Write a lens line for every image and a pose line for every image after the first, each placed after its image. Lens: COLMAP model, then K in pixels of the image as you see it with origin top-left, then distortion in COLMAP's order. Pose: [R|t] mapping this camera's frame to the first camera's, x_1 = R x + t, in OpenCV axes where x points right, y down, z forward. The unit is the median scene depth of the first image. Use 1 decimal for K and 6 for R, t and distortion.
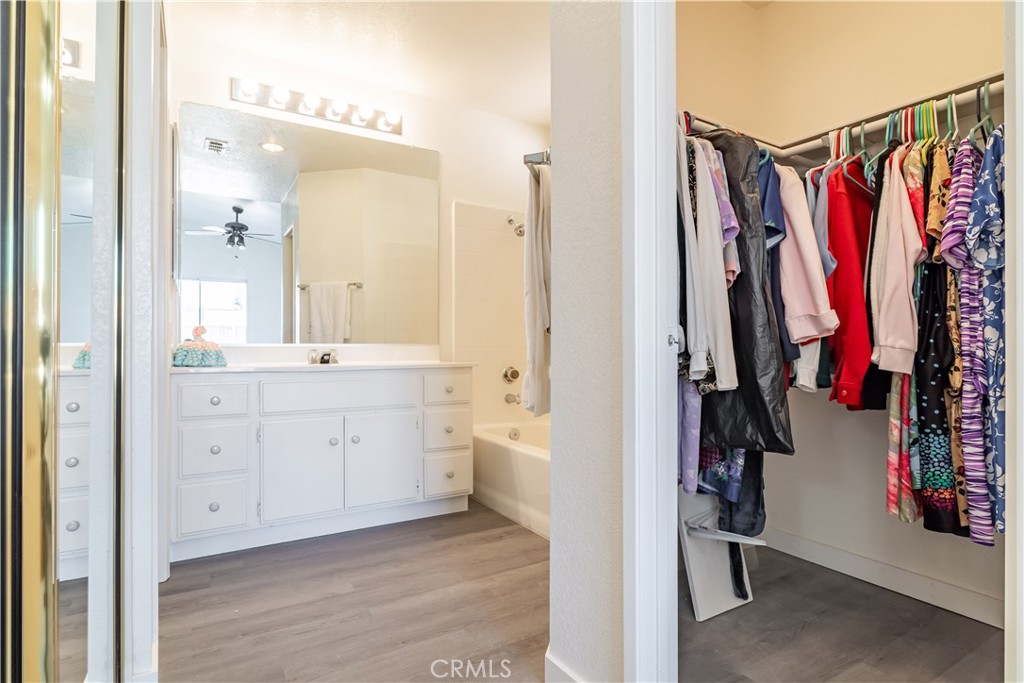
lens RADIAL K [[530.3, 0, 505.5], [0, 530.3, 342.0], [0, 0, 1]] dist [-0.009342, 0.001900]
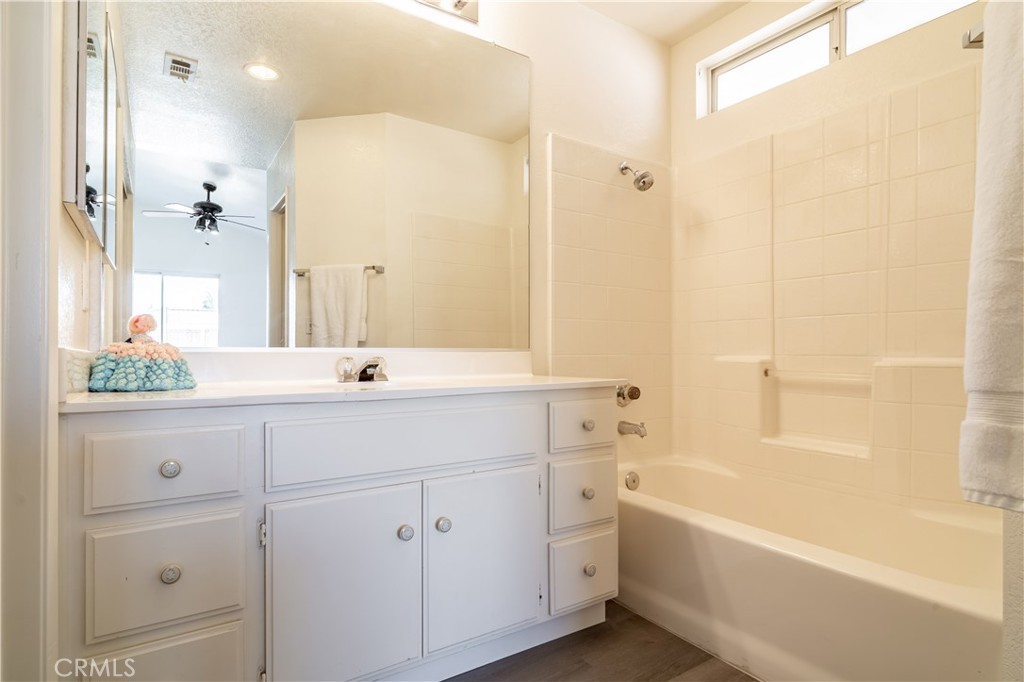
lens RADIAL K [[530.3, 0, 518.6], [0, 530.3, 343.9], [0, 0, 1]] dist [-0.009342, 0.001900]
pose [[0.997898, 0.001197, 0.064792, -0.179411], [-0.000830, 0.999983, -0.005697, 0.002016], [-0.064797, 0.005631, 0.997883, 0.339266]]
